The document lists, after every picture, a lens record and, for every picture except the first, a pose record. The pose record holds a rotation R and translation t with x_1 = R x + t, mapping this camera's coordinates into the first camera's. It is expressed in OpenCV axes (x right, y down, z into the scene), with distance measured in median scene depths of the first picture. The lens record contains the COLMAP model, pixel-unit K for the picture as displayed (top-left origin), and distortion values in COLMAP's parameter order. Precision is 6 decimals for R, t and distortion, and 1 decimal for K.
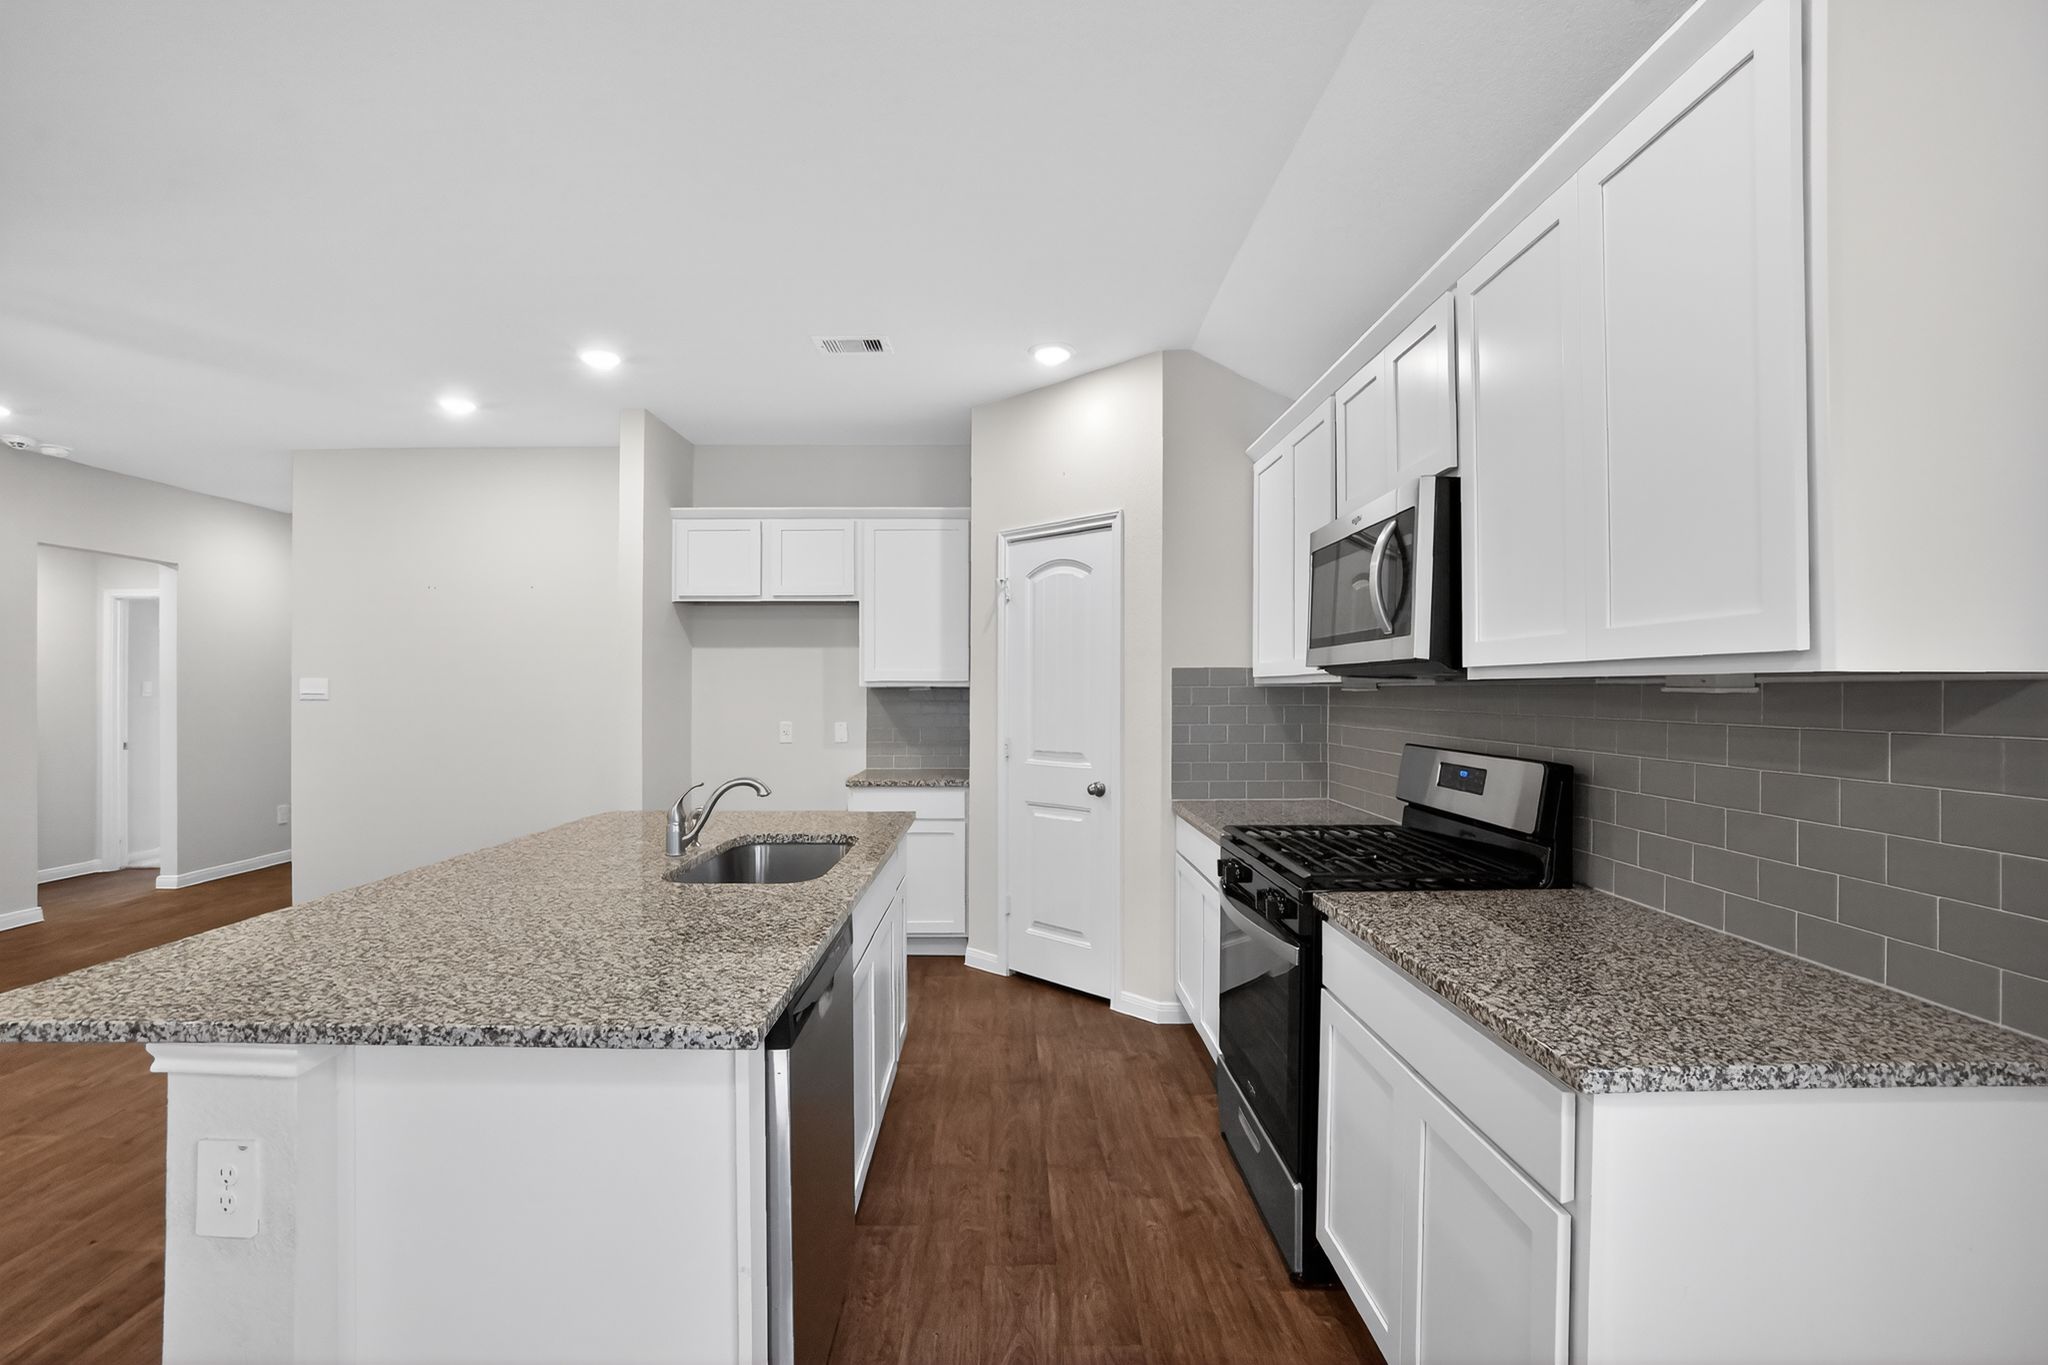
lens RADIAL K [[902.2, 0, 1009.4], [0, 902.2, 689.6], [0, 0, 1]] dist [-0.027510, 0.000842]
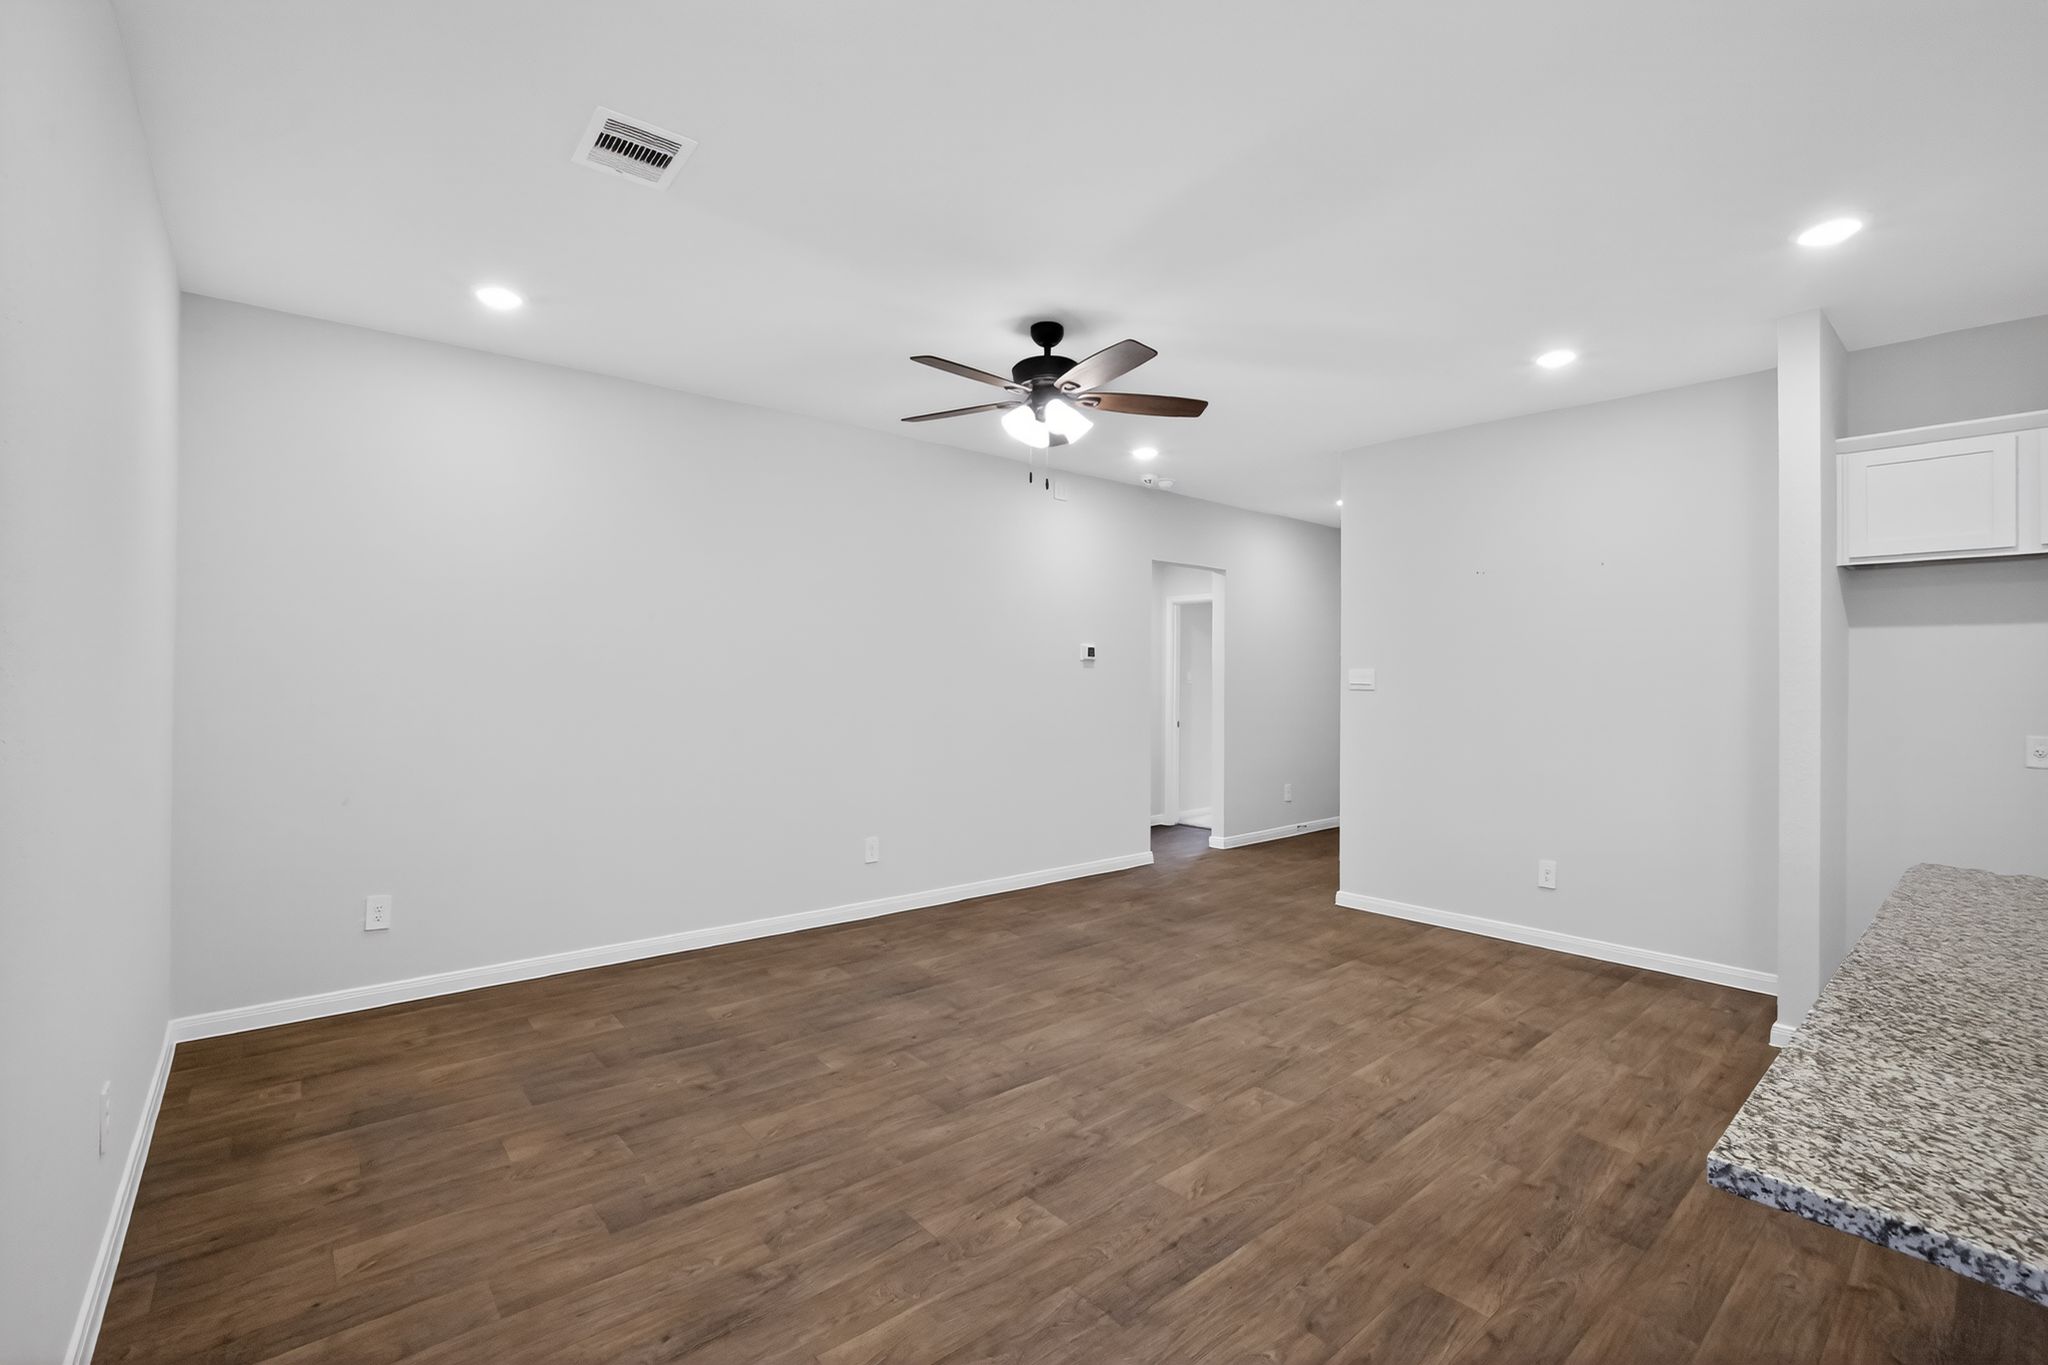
lens RADIAL K [[910.4, 0, 1020.3], [0, 910.4, 673.3], [0, 0, 1]] dist [-0.065961, 0.022546]
pose [[0.644637, 0.005084, -0.764472, -0.284209], [-0.009022, 0.999959, -0.000958, -0.003237], [0.764436, 0.007515, 0.644656, 0.024117]]
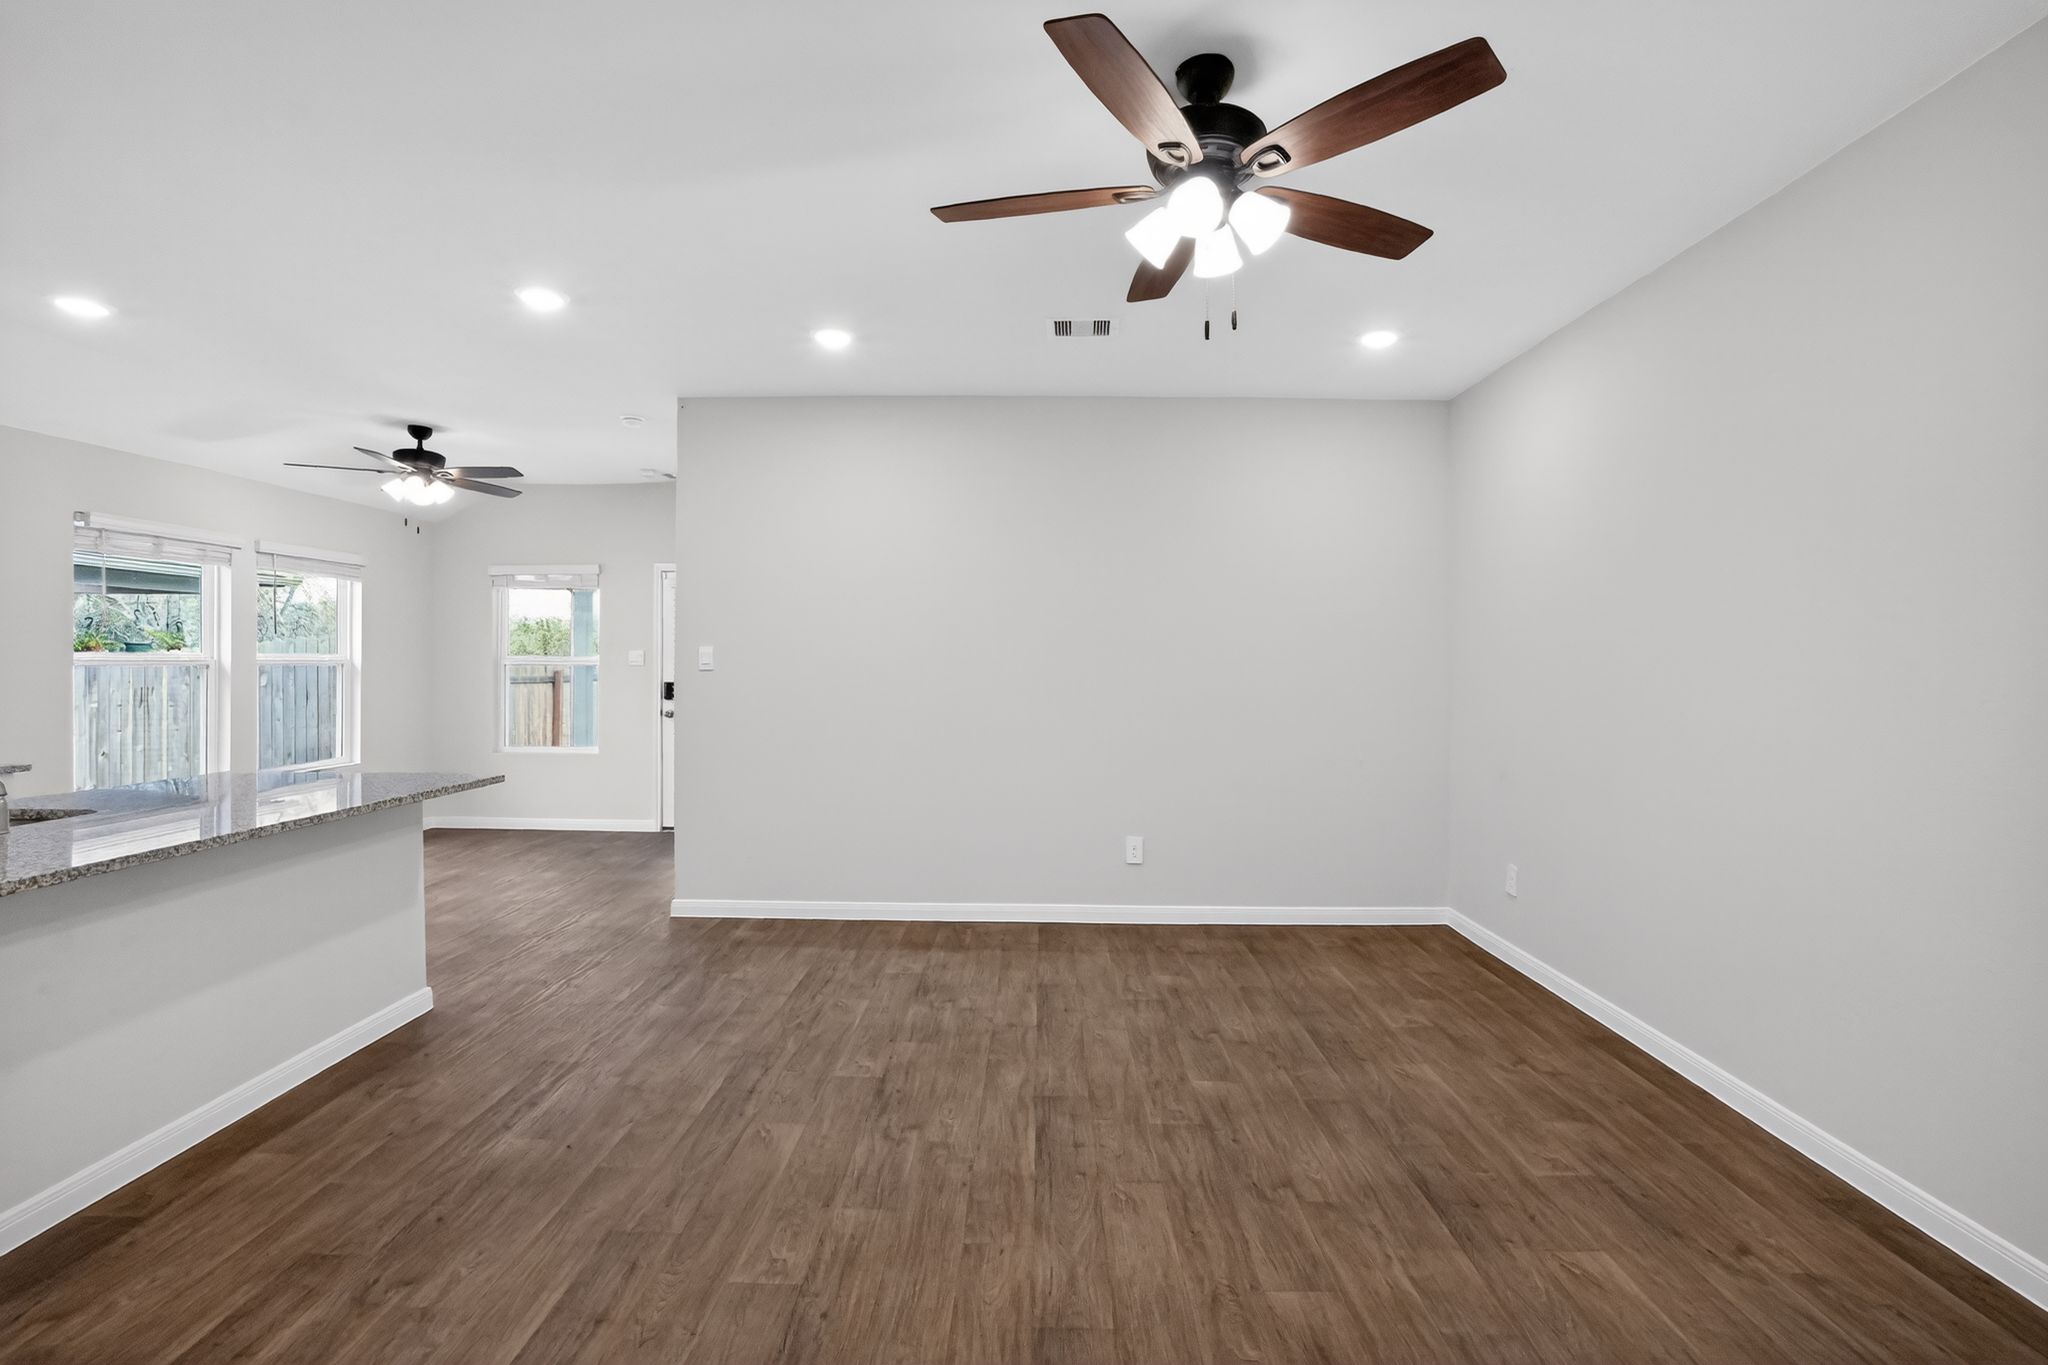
lens RADIAL K [[909.2, 0, 1010.1], [0, 909.2, 665.2], [0, 0, 1]] dist [-0.060328, 0.021581]
pose [[-0.999389, -0.003298, 0.034799, -0.801858], [-0.003247, 0.999994, 0.001503, 0.002423], [-0.034804, 0.001389, -0.999393, 1.026673]]
